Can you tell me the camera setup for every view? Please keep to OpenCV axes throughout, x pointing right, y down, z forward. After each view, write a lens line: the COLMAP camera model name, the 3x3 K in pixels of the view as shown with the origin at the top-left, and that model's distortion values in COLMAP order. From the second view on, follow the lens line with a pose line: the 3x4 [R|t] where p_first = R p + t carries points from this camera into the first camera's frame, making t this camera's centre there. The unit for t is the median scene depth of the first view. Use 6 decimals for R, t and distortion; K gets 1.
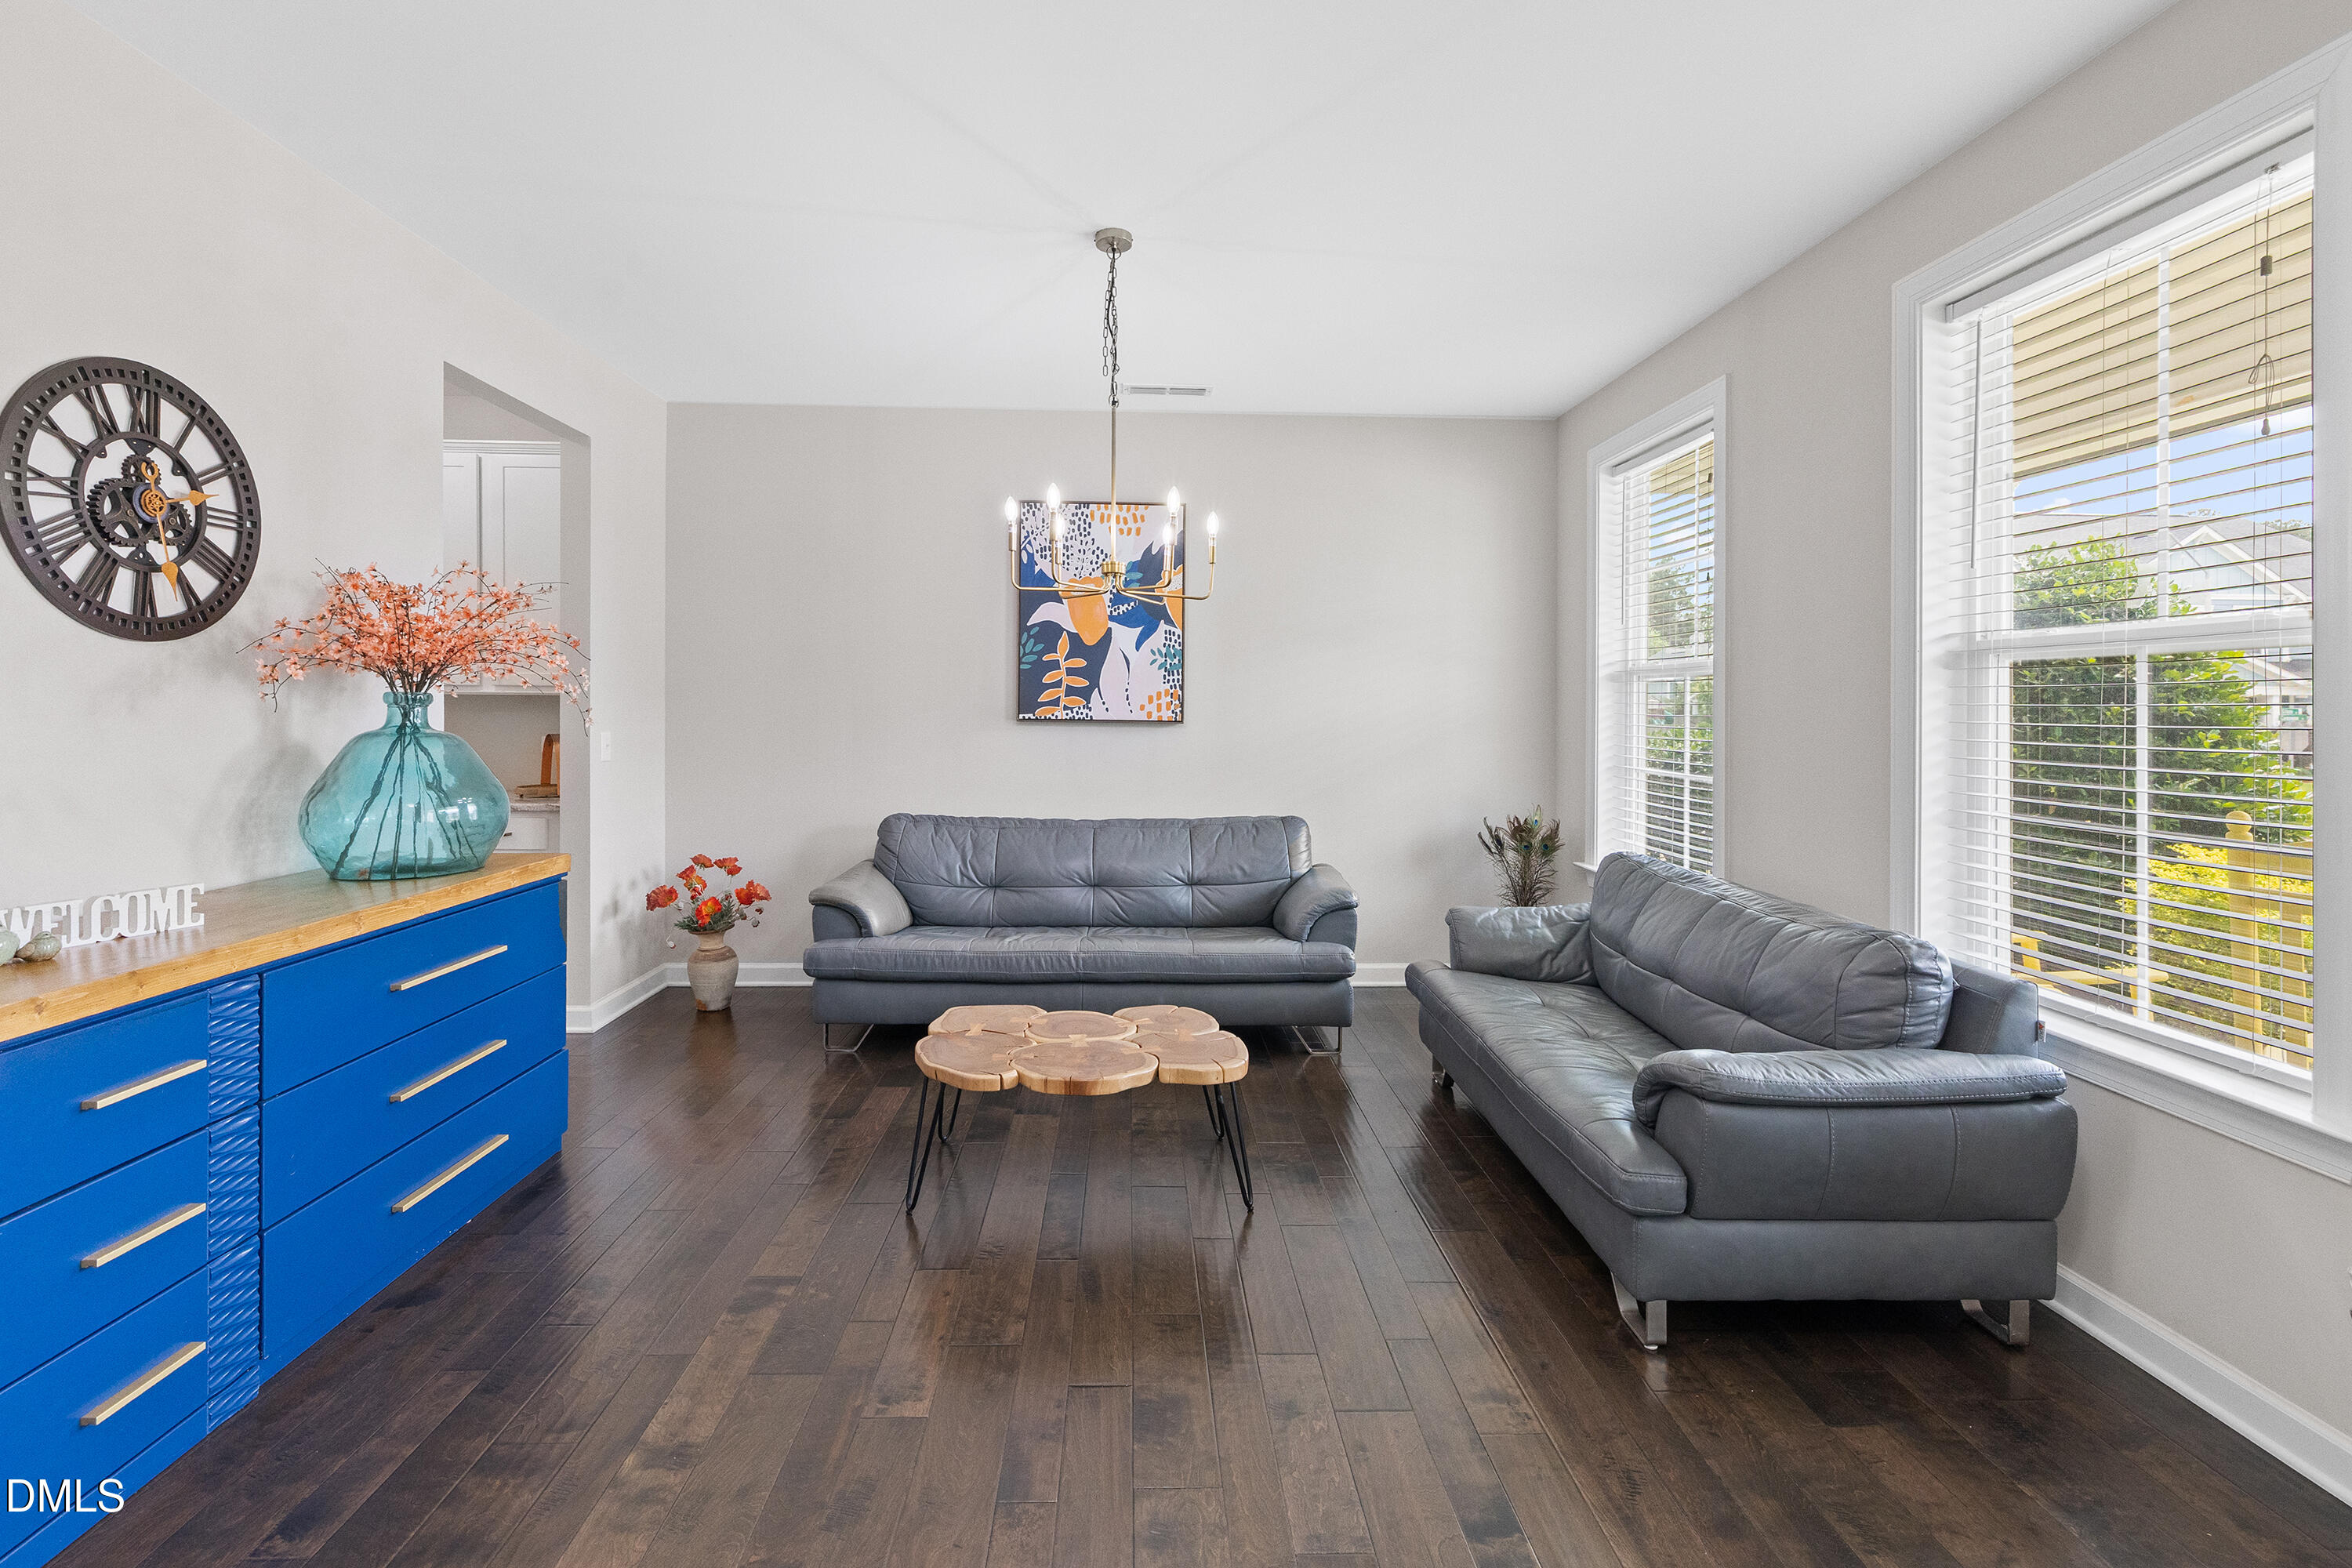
lens RADIAL K [[1033.7, 0, 1170.4], [0, 1033.7, 721.6], [0, 0, 1]] dist [-0.000906, -0.000277]
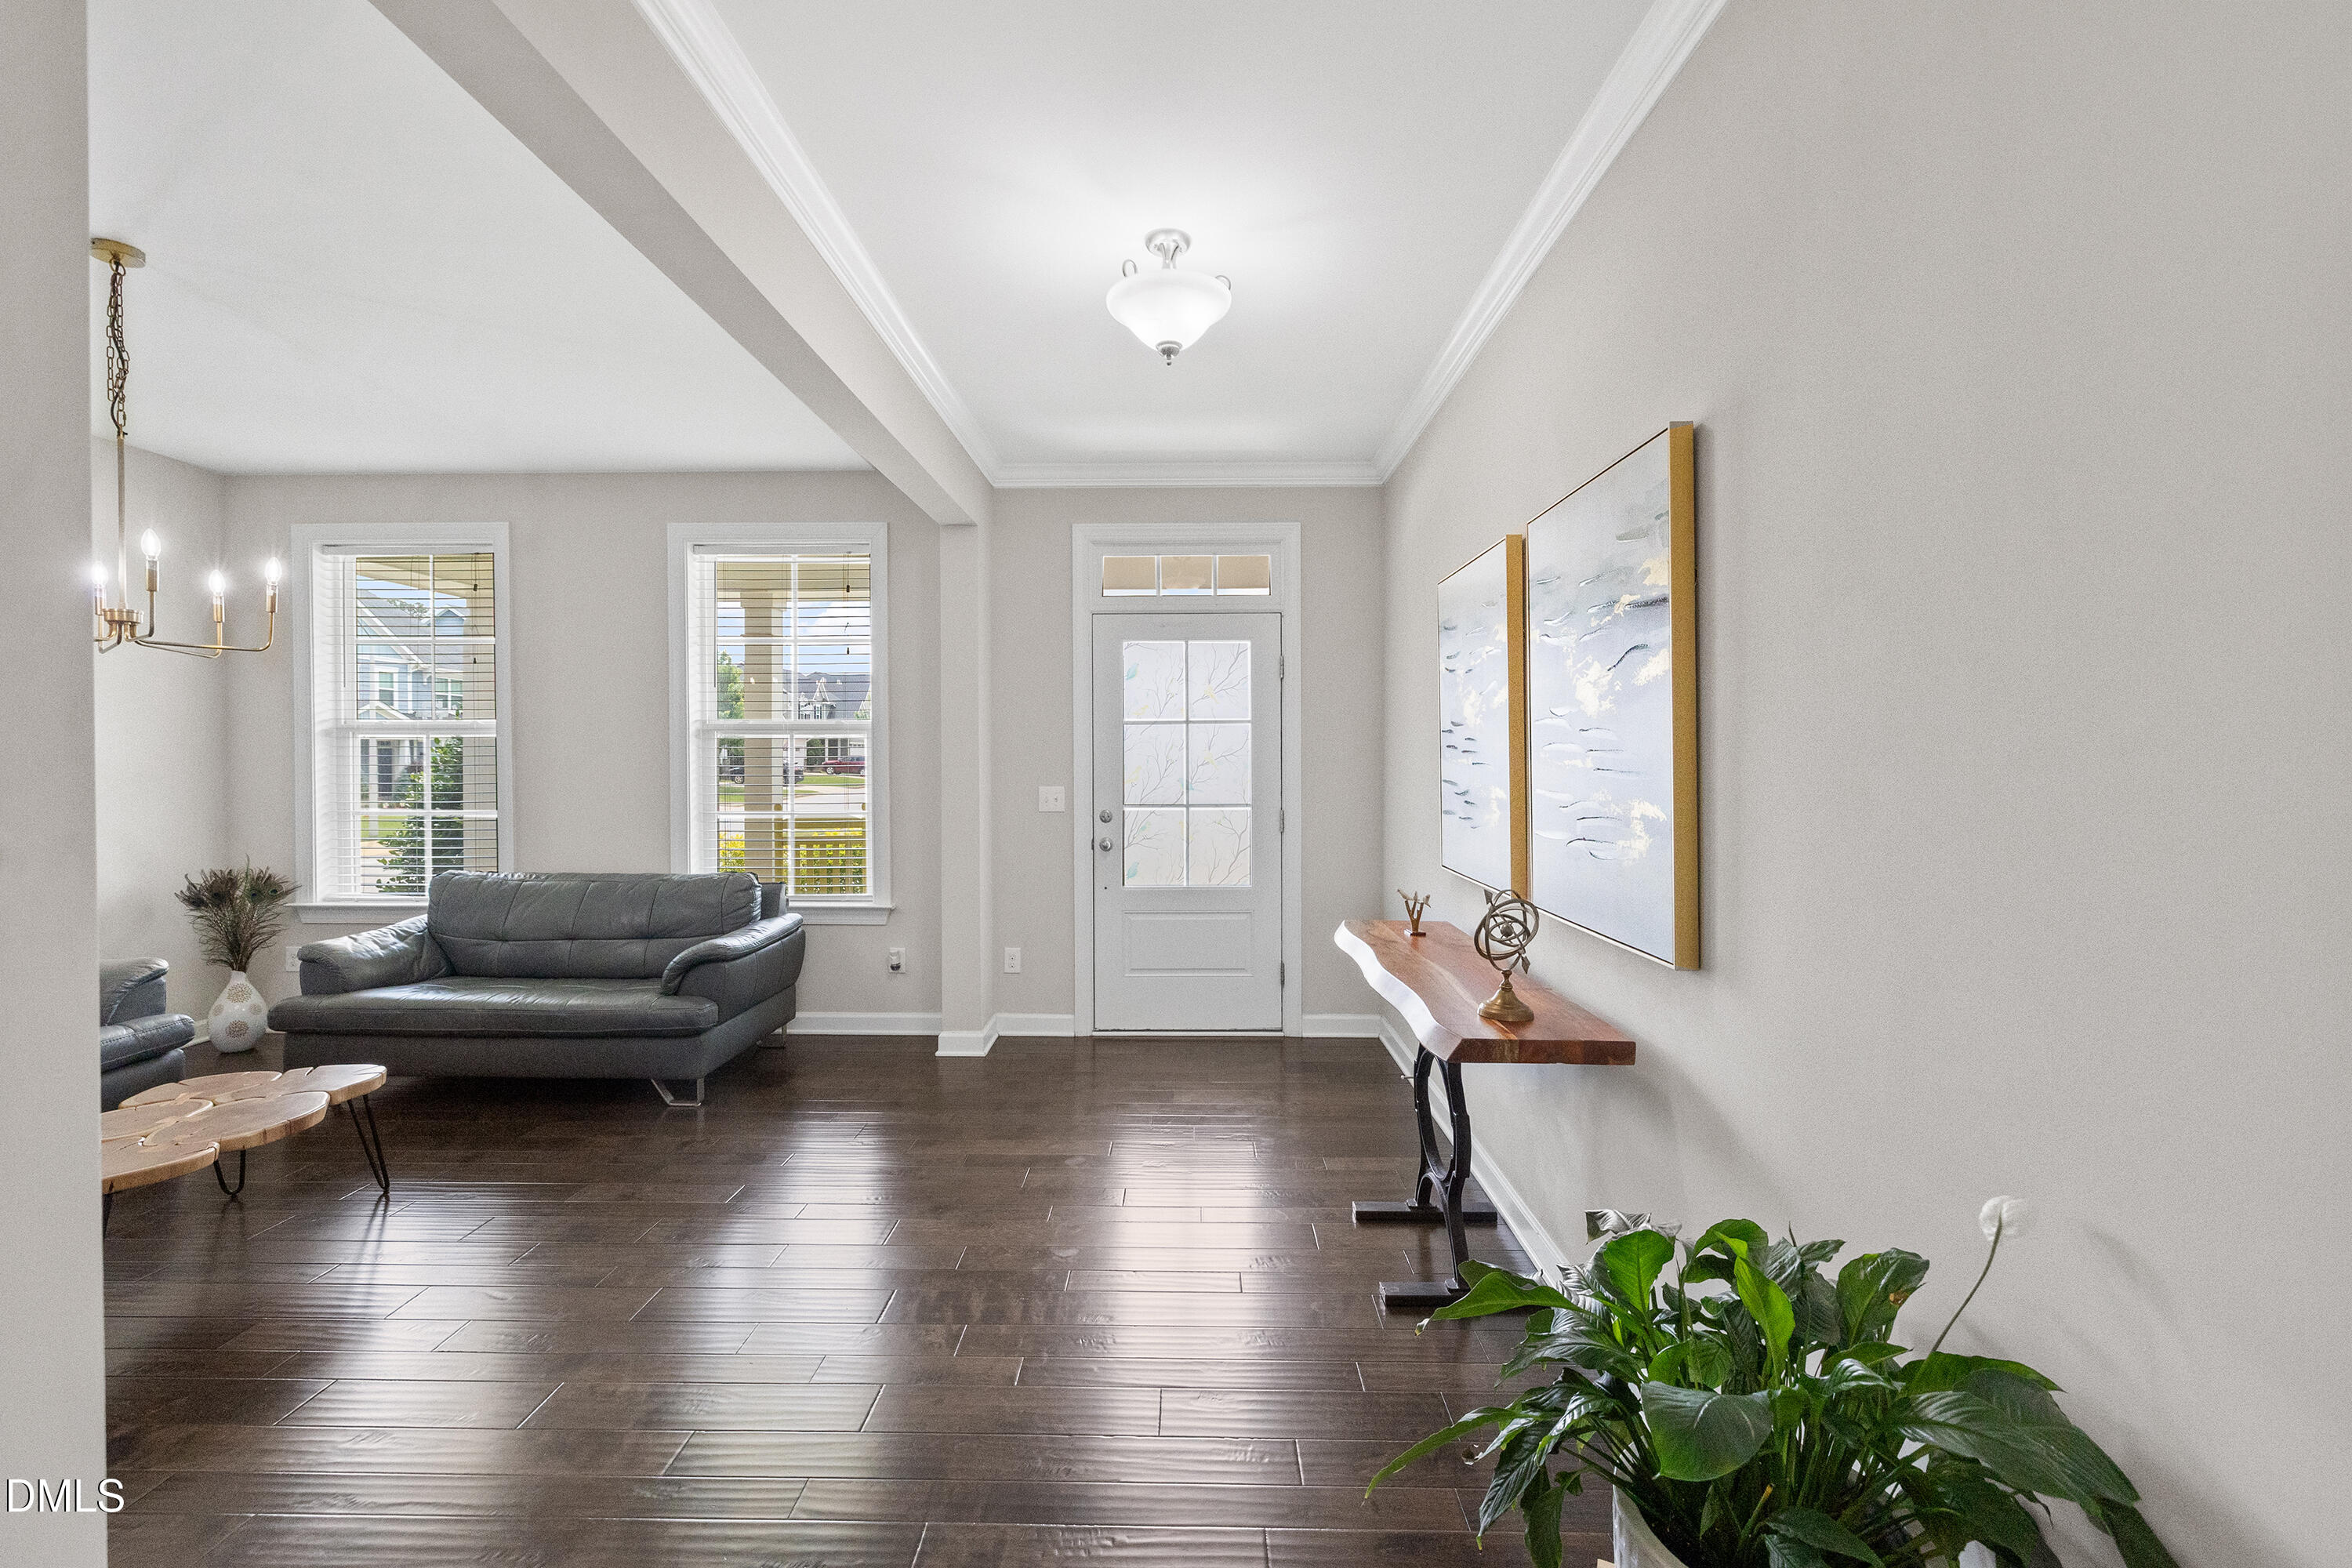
lens RADIAL K [[1002.5, 0, 1170.6], [0, 1002.5, 799.0], [0, 0, 1]] dist [0.000656, -0.000149]
pose [[0.040870, -0.048369, 0.997993, -0.770521], [0.015101, 0.998743, 0.047787, -0.011272], [-0.999050, 0.013118, 0.041549, 0.044629]]
